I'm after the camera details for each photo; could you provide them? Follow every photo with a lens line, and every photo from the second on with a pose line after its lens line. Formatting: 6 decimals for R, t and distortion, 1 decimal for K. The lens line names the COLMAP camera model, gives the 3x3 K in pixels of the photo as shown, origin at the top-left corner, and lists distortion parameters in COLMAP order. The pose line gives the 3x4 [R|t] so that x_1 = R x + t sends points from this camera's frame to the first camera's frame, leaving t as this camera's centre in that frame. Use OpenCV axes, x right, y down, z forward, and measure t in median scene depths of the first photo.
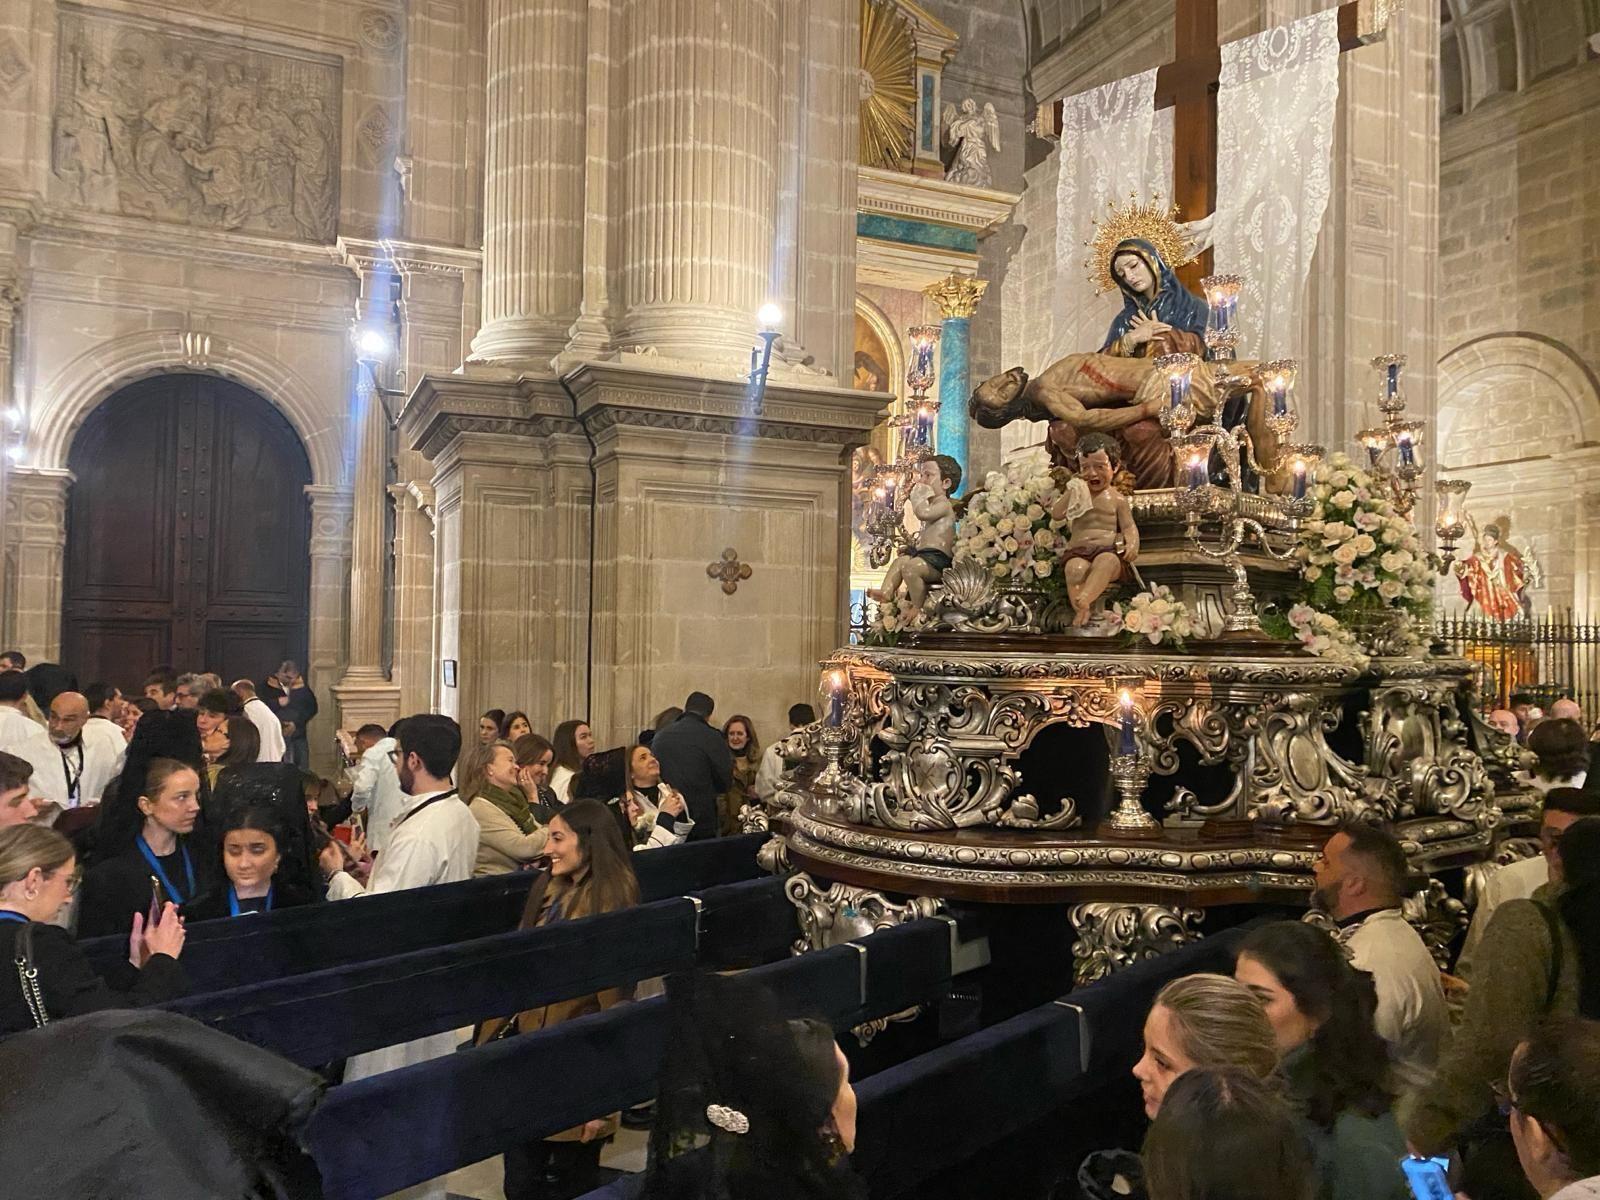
lens RADIAL K [[1209.7, 0, 805.8], [0, 1209.7, 625.8], [0, 0, 1]] dist [-0.007500, -0.000521]
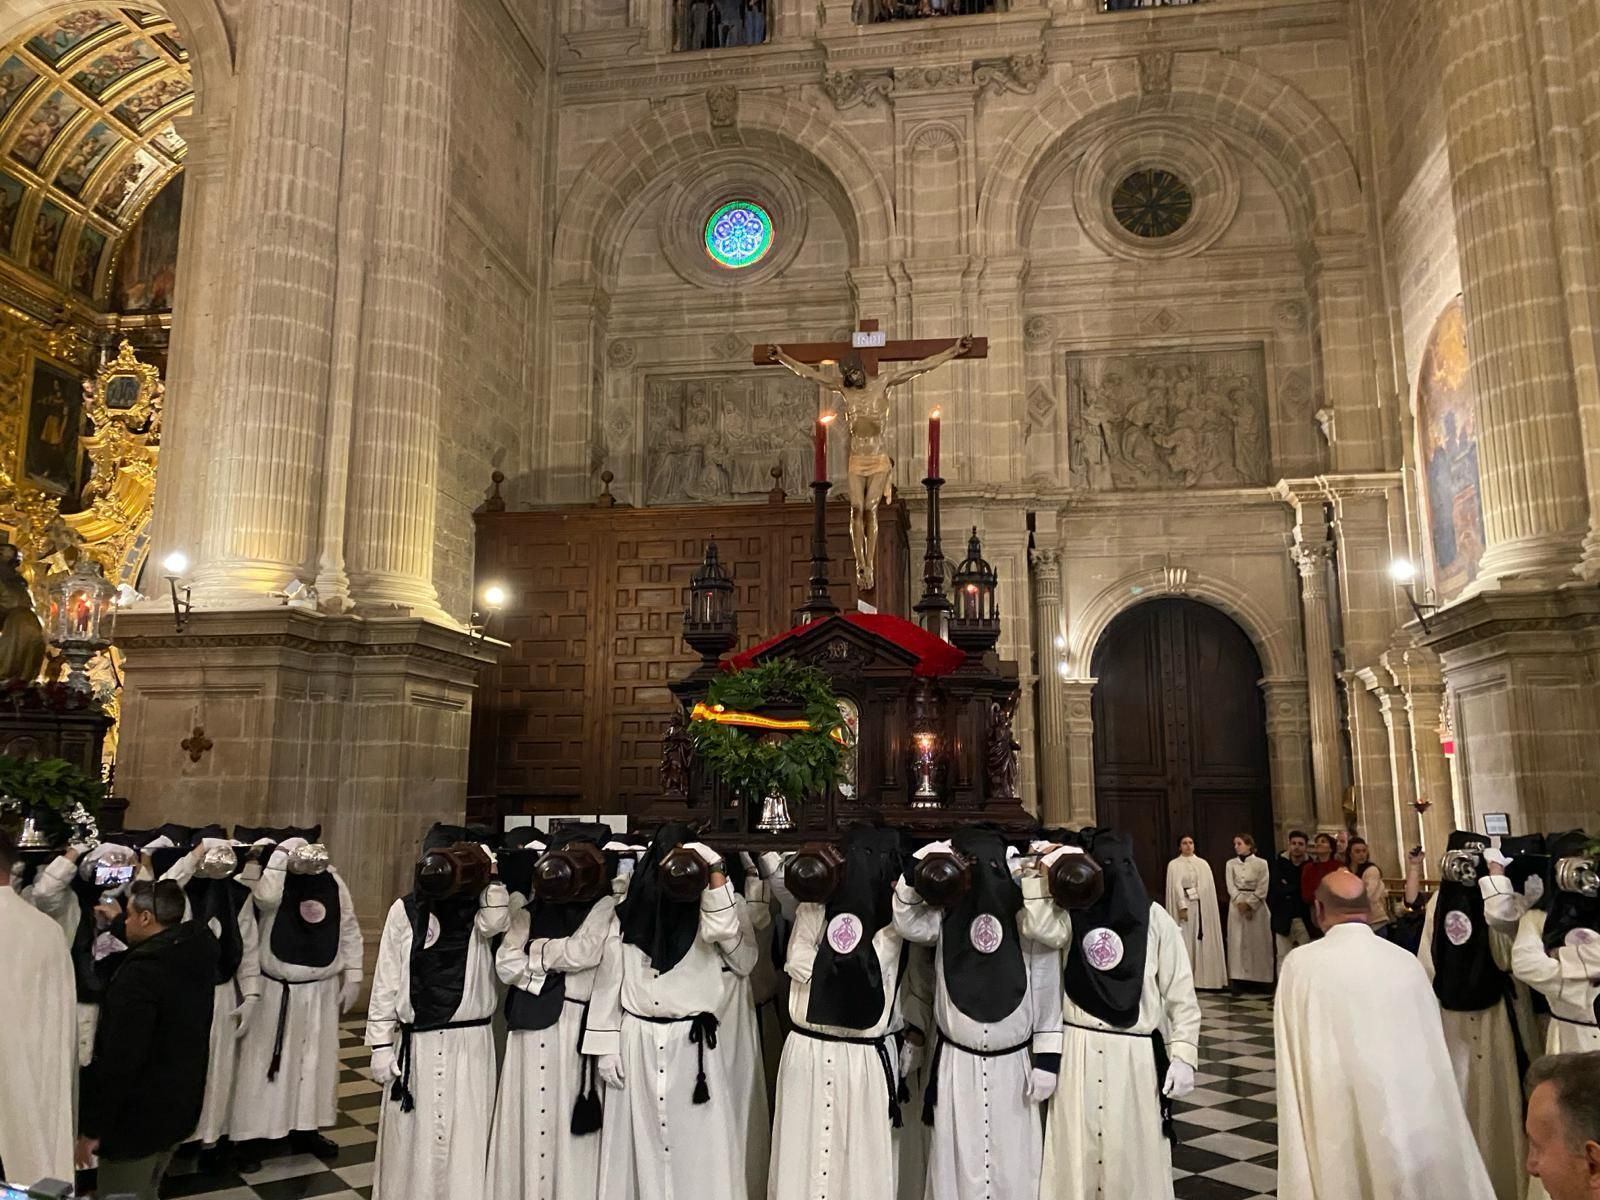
lens RADIAL K [[1195.7, 0, 800.0], [0, 1195.7, 600.0], [0, 0, 1]] dist [-0.007563, -0.007738]
pose [[0.825603, -0.105825, -0.554238, -0.123644], [0.013230, 0.985616, -0.168484, 0.006253], [0.564096, 0.131769, 0.815128, -0.291378]]
